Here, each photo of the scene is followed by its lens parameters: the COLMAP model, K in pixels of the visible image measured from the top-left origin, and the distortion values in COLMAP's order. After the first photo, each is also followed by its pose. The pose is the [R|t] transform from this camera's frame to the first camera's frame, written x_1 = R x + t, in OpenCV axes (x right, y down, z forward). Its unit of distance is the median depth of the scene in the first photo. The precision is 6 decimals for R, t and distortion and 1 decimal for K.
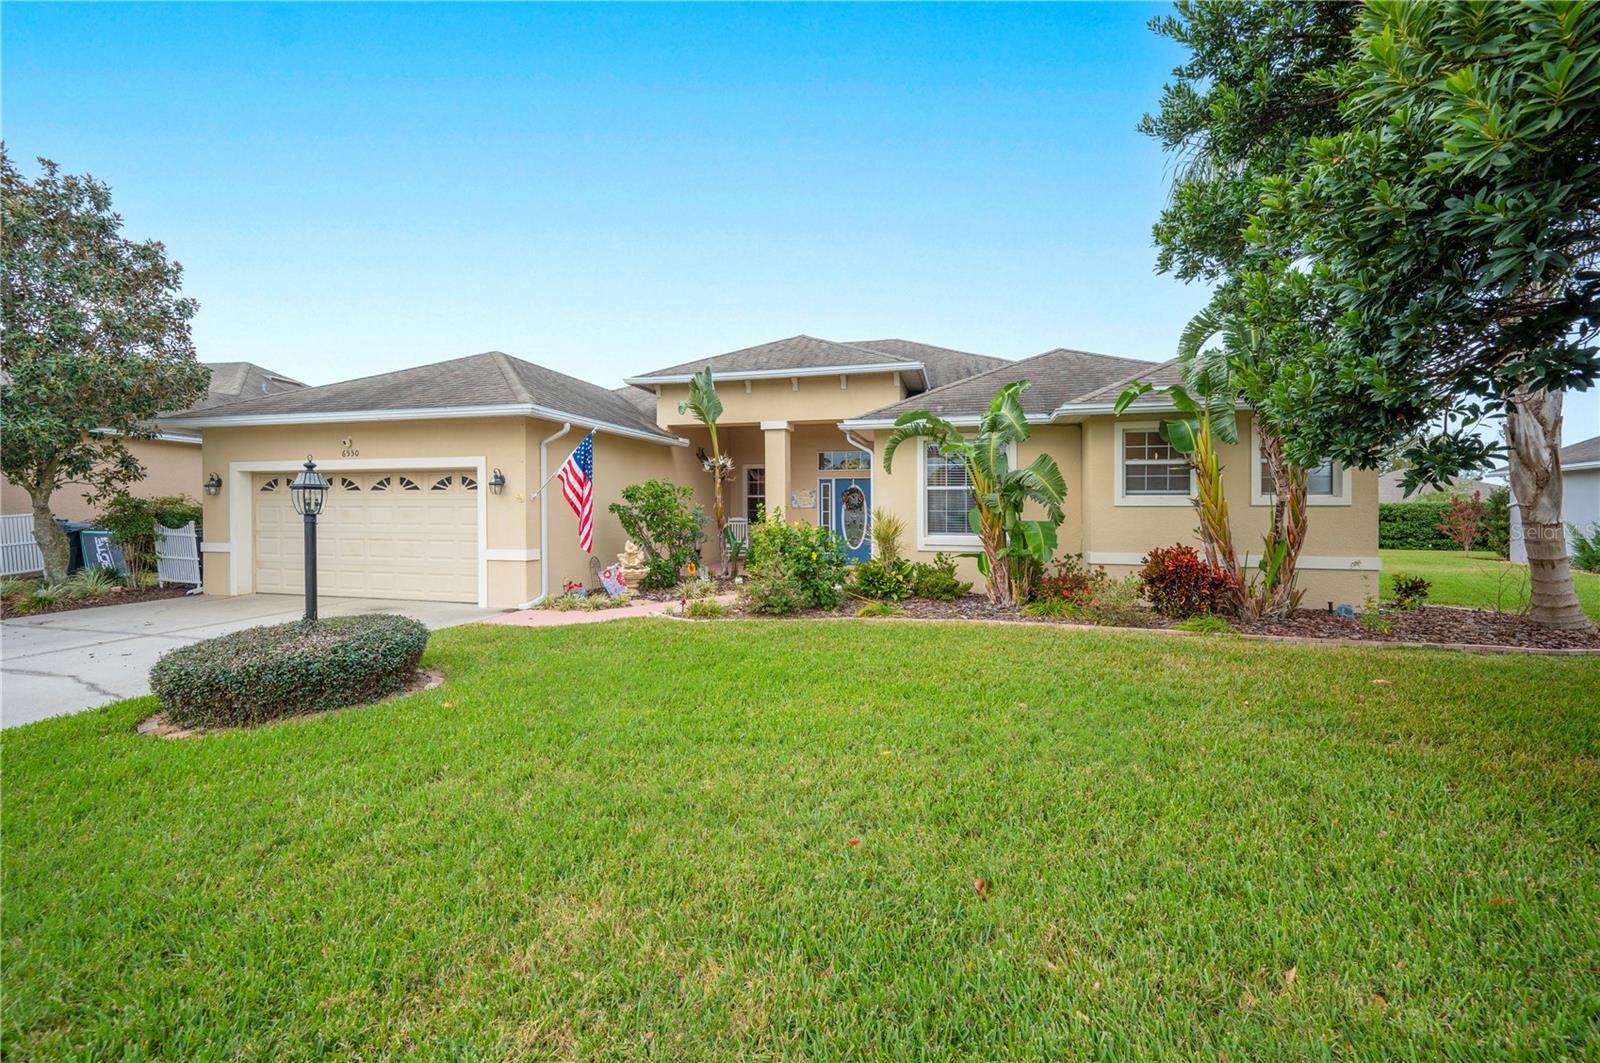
lens RADIAL K [[647.6, 0, 794.5], [0, 647.6, 508.7], [0, 0, 1]] dist [-0.000329, -0.000117]
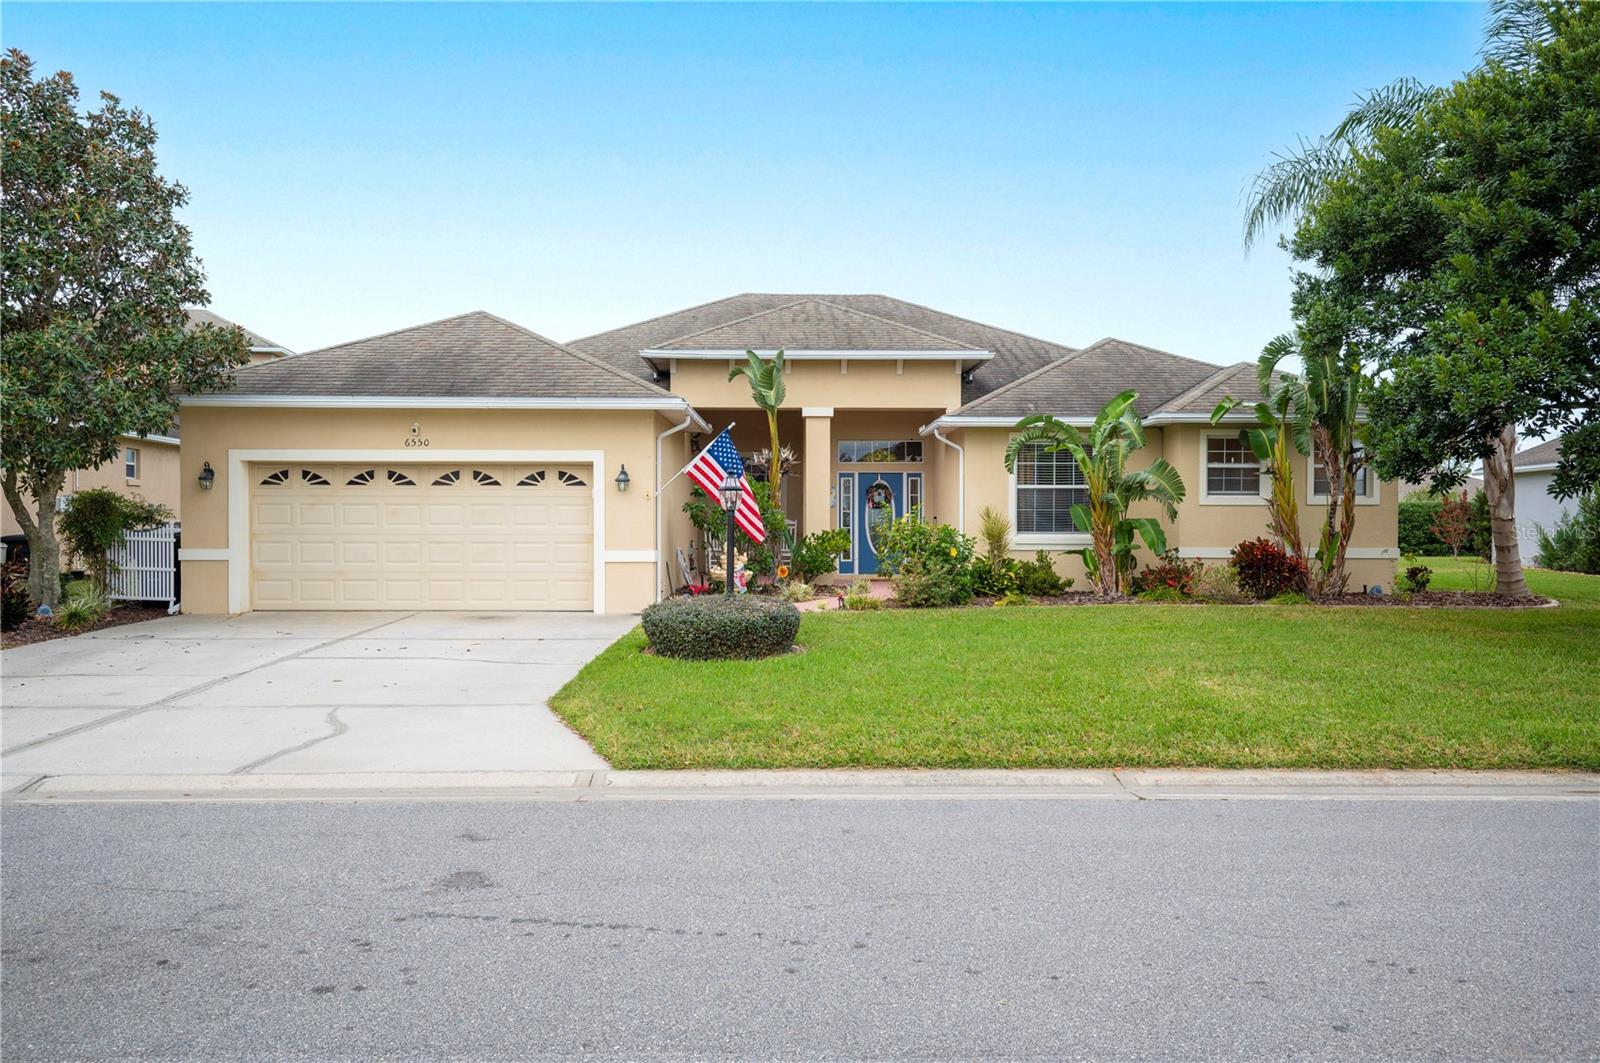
lens RADIAL K [[1139.5, 0, 784.3], [0, 1139.5, 523.8], [0, 0, 1]] dist [-0.002421, -0.001652]
pose [[0.963214, -0.002581, 0.268723, -0.649401], [-0.000331, 0.999942, 0.010793, 0.006416], [-0.268735, -0.010485, 0.963157, -0.620734]]
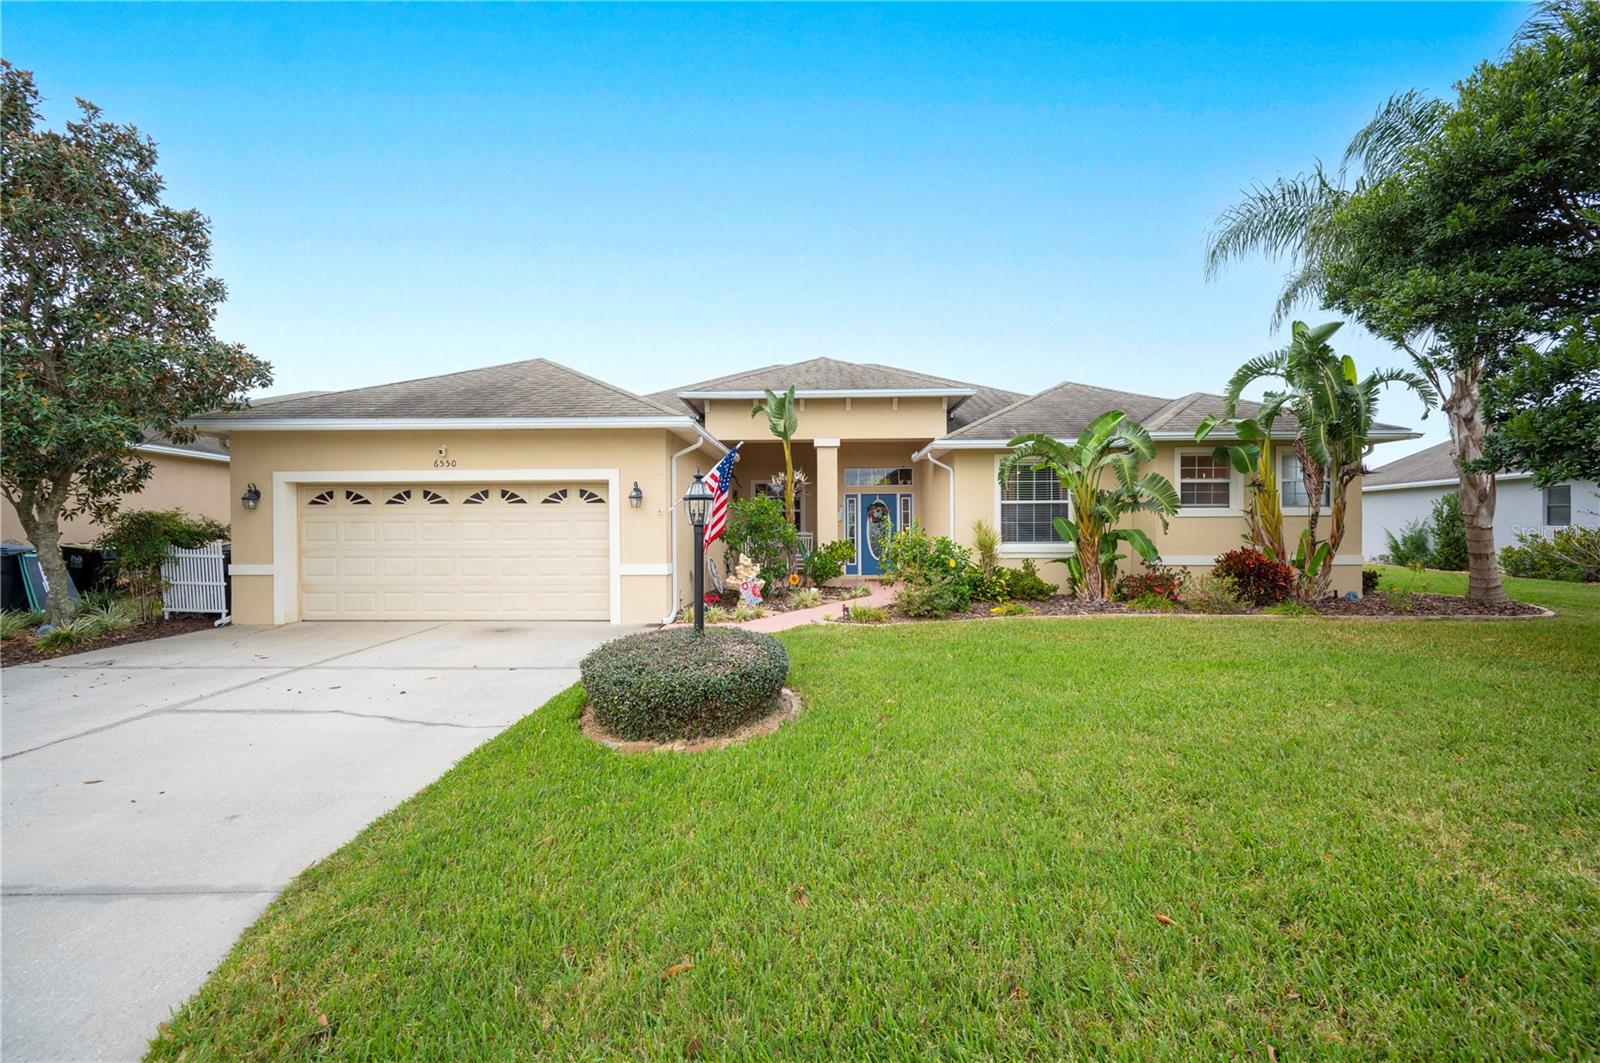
lens RADIAL K [[647.6, 0, 791.5], [0, 647.6, 525.7], [0, 0, 1]] dist [-0.000329, -0.000117]
pose [[0.973394, -0.006871, 0.229035, -0.436473], [0.006887, 0.999976, 0.000730, 0.005807], [-0.229034, 0.000867, 0.973418, -0.007246]]
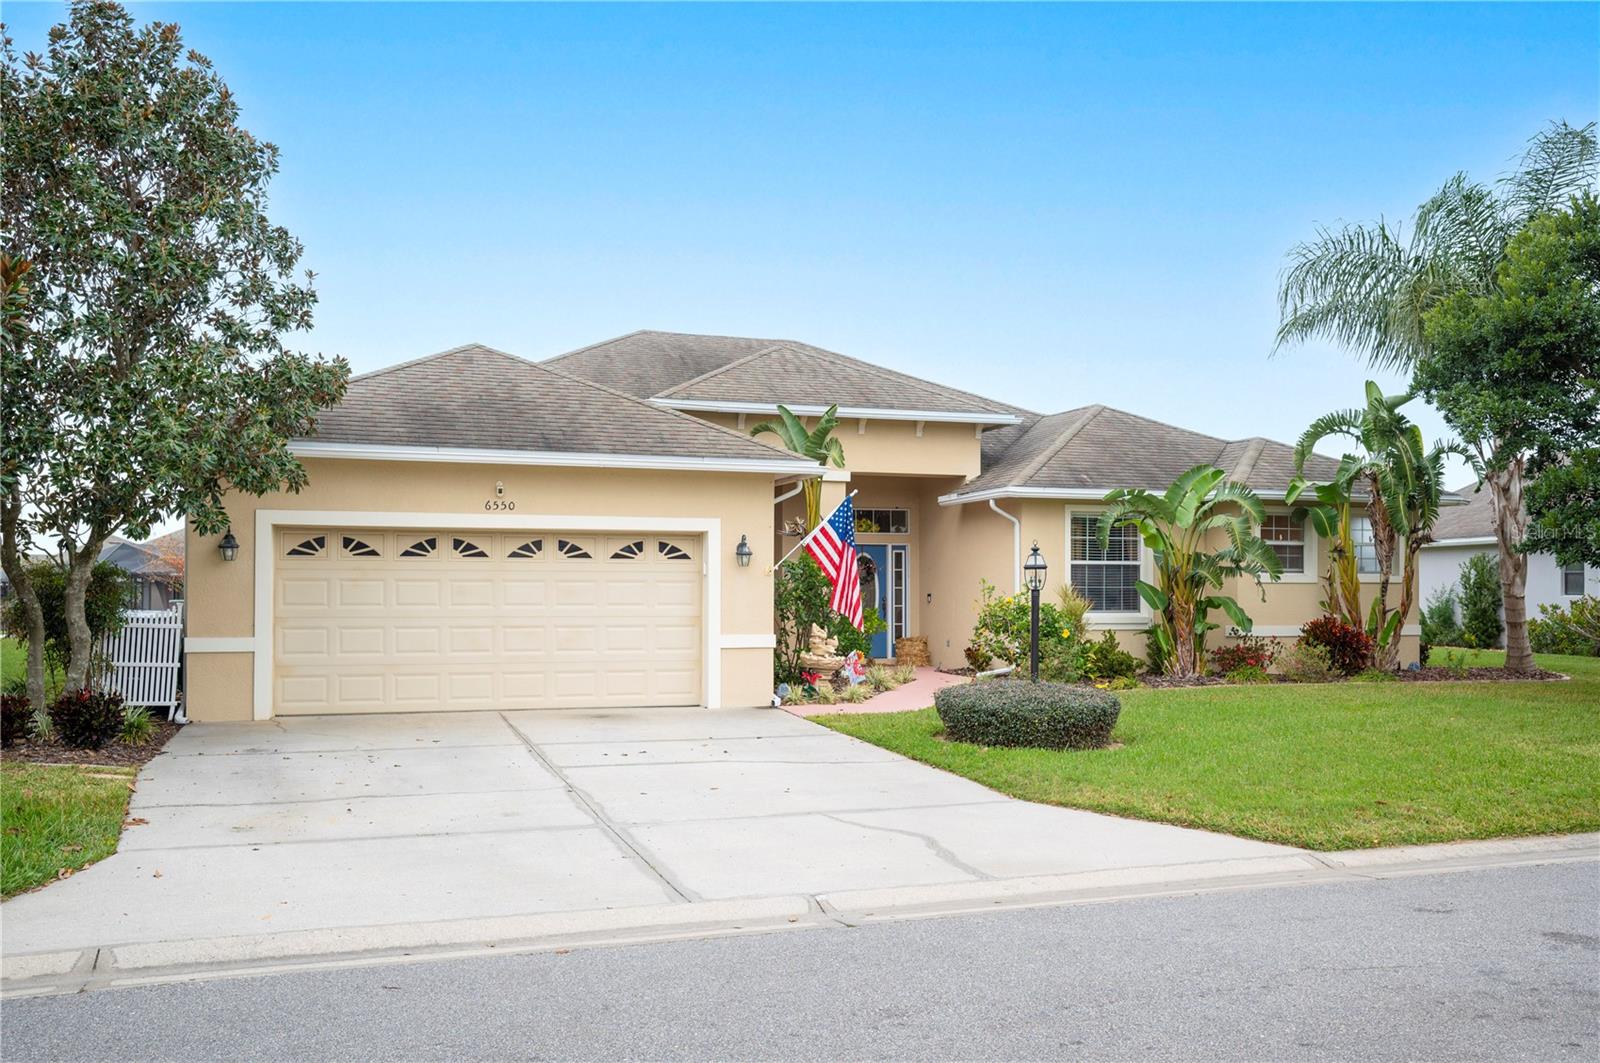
lens RADIAL K [[1378.5, 0, 786.8], [0, 1378.5, 546.6], [0, 0, 1]] dist [0.009129, -0.030552]
pose [[0.836535, 0.016838, 0.547654, -1.304637], [-0.001992, 0.999615, -0.027691, 0.000814], [-0.547909, 0.022074, 0.836246, -0.456339]]
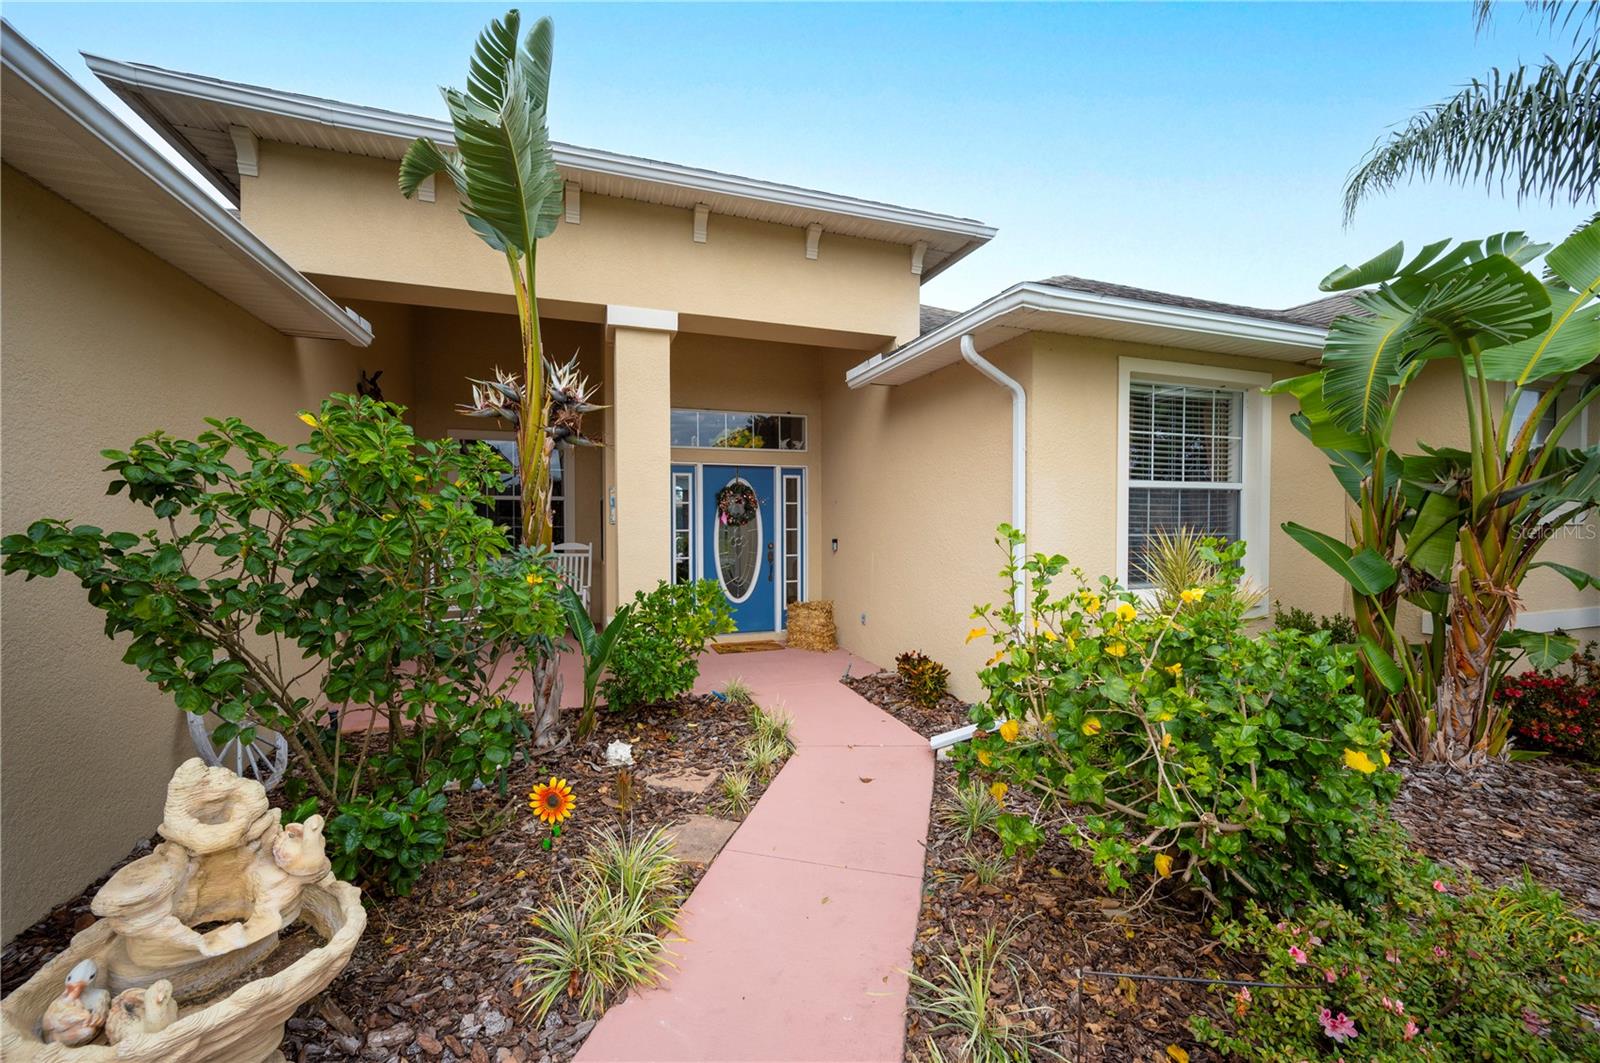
lens RADIAL K [[647.6, 0, 802.3], [0, 647.6, 517.6], [0, 0, 1]] dist [-0.000329, -0.000117]
pose [[0.822193, -0.000786, 0.569208, -0.235123], [-0.001210, 0.999994, 0.003130, -0.011395], [-0.569207, -0.003262, 0.822188, 0.826565]]
